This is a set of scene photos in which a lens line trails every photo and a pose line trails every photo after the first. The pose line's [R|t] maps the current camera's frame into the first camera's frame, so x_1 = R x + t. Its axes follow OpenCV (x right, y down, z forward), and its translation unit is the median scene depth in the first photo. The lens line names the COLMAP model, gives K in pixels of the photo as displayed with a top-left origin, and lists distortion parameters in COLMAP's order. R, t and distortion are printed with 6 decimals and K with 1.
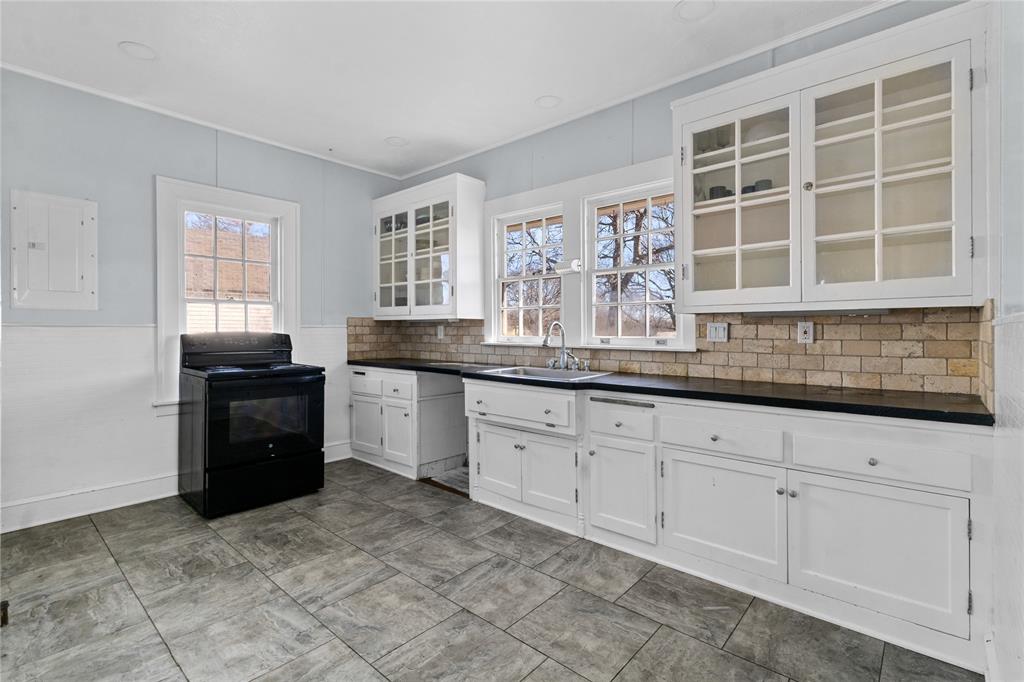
lens RADIAL K [[482.3, 0, 515.9], [0, 482.3, 329.8], [0, 0, 1]] dist [0.001370, 0.001014]
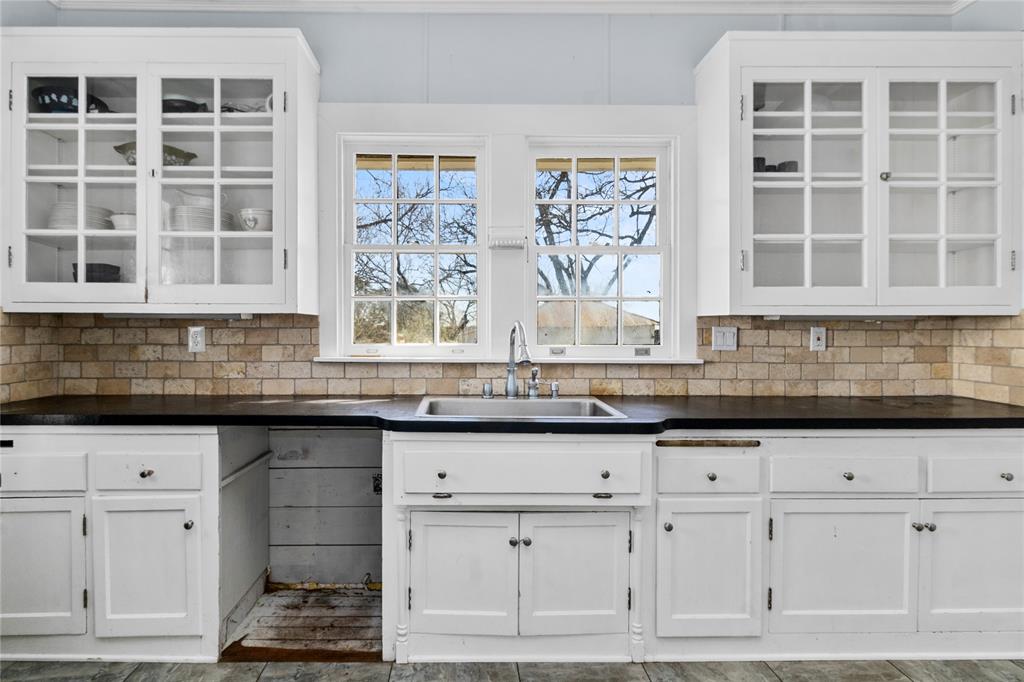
lens RADIAL K [[535.6, 0, 513.0], [0, 535.6, 332.8], [0, 0, 1]] dist [-0.000519, -0.001117]
pose [[0.741008, -0.000360, 0.671497, -0.453038], [-0.002597, 0.999991, 0.003401, -0.007155], [-0.671492, -0.004264, 0.741000, 0.574606]]
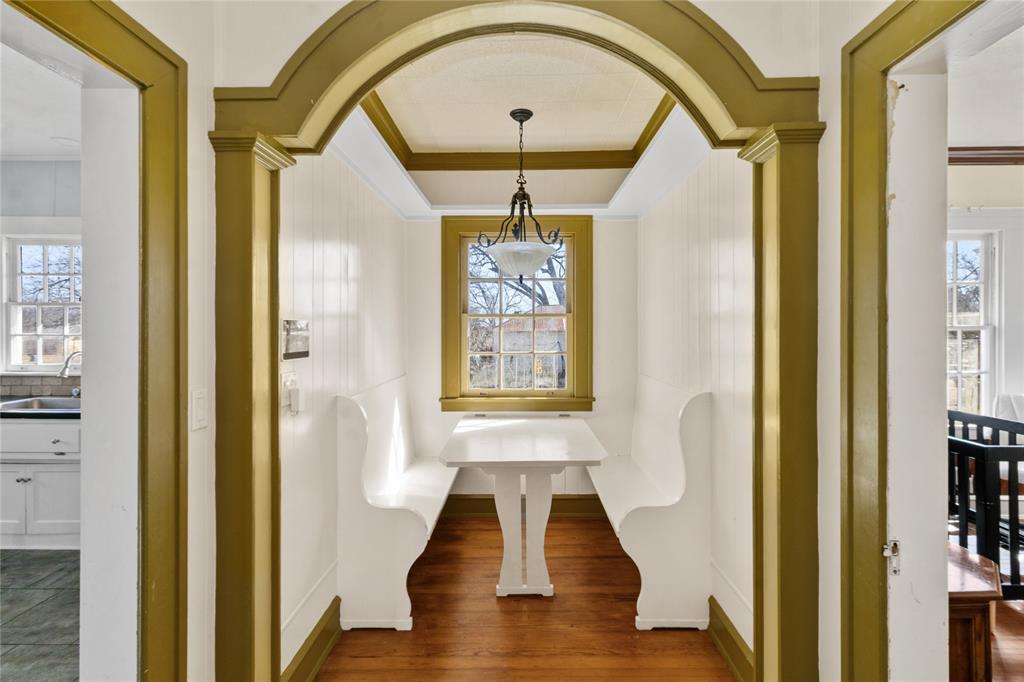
lens RADIAL K [[482.3, 0, 515.9], [0, 482.3, 329.8], [0, 0, 1]] dist [0.001370, 0.001014]
pose [[0.755859, 0.005840, 0.654708, 0.131130], [-0.003396, 0.999982, -0.004999, -0.074641], [-0.654725, 0.001555, 0.755865, -0.469658]]
